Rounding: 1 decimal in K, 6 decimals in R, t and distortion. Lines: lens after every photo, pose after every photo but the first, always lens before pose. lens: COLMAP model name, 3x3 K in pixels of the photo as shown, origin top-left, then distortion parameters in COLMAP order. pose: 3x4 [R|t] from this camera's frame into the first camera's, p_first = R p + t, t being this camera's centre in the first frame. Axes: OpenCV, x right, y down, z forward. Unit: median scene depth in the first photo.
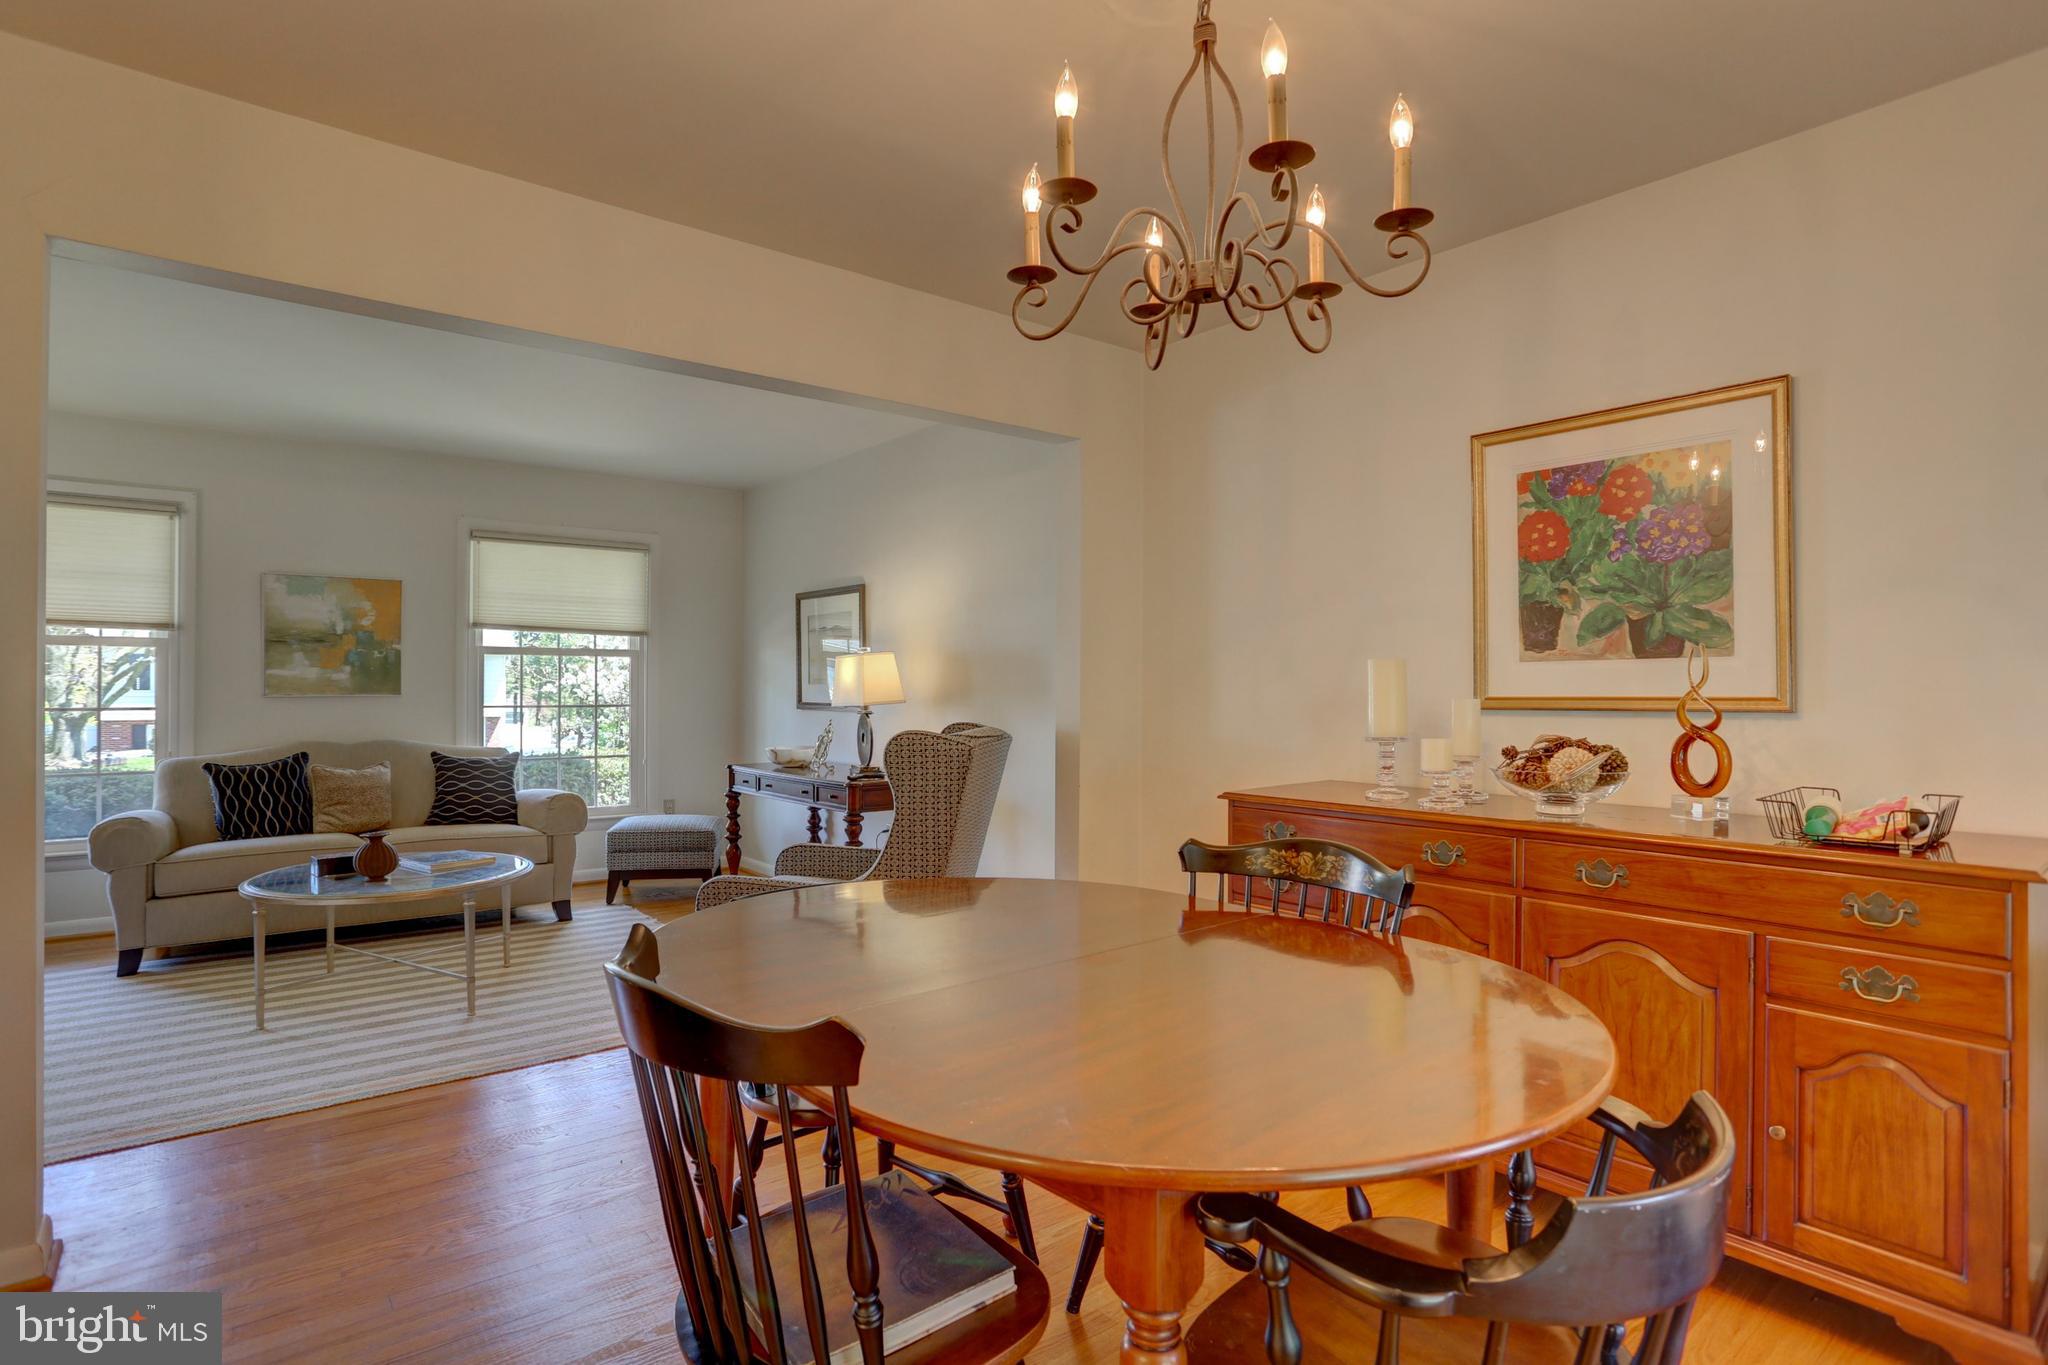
lens RADIAL K [[1092.4, 0, 991.2], [0, 1092.4, 697.8], [0, 0, 1]] dist [-0.022104, 0.000014]
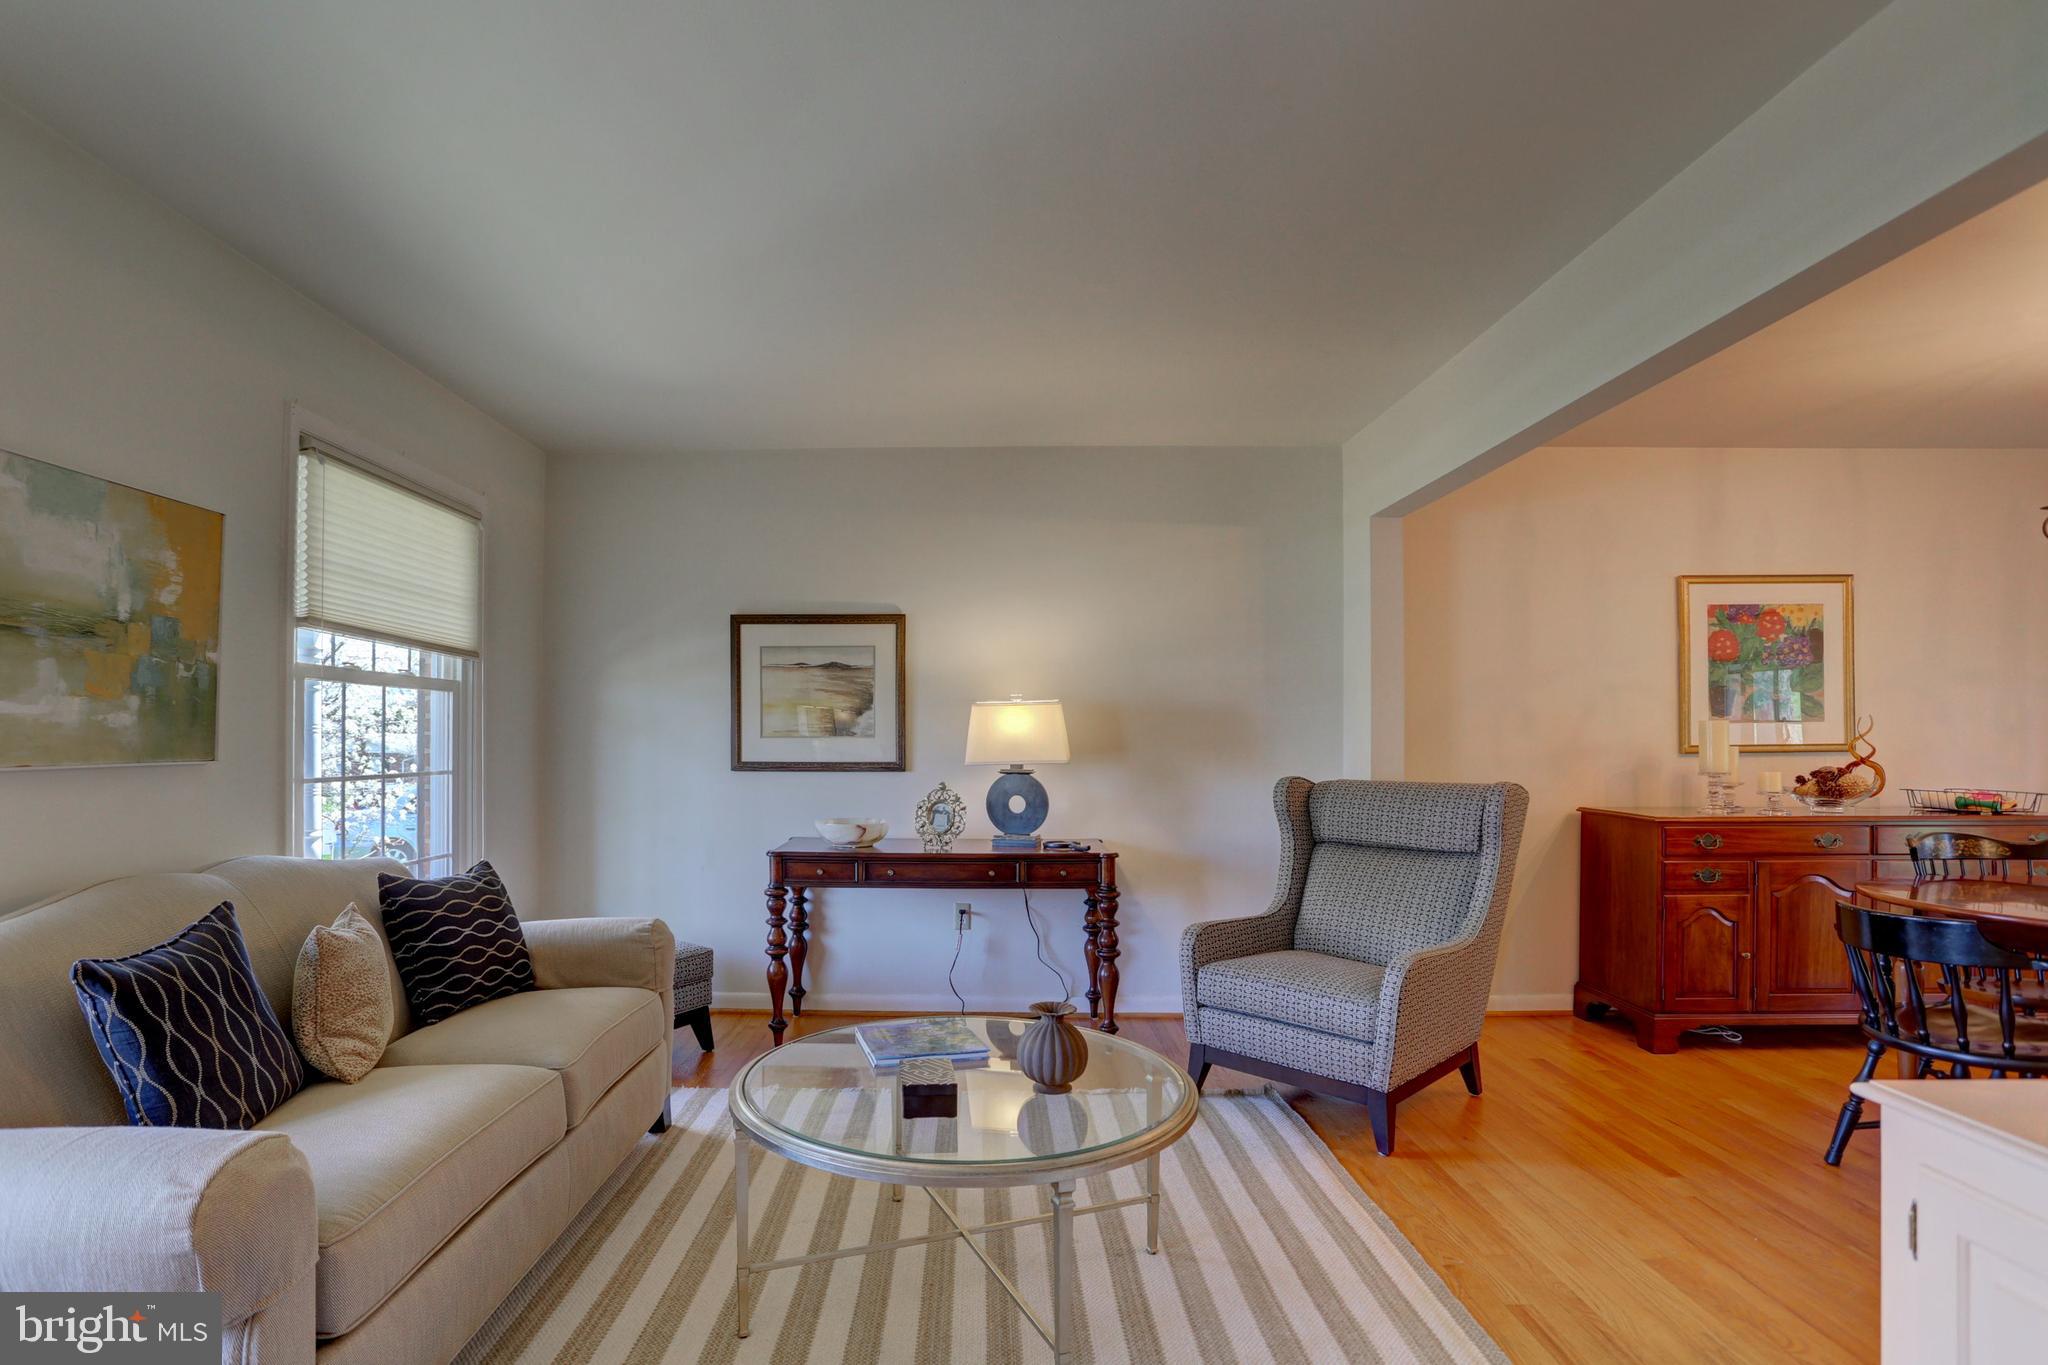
lens RADIAL K [[1059.3, 0, 957.0], [0, 1059.3, 730.8], [0, 0, 1]] dist [-0.056109, 0.030961]
pose [[0.609917, 0.004362, 0.792454, -1.416248], [0.010224, 0.999858, -0.013374, -0.012921], [-0.792400, 0.016259, 0.609786, 0.969165]]
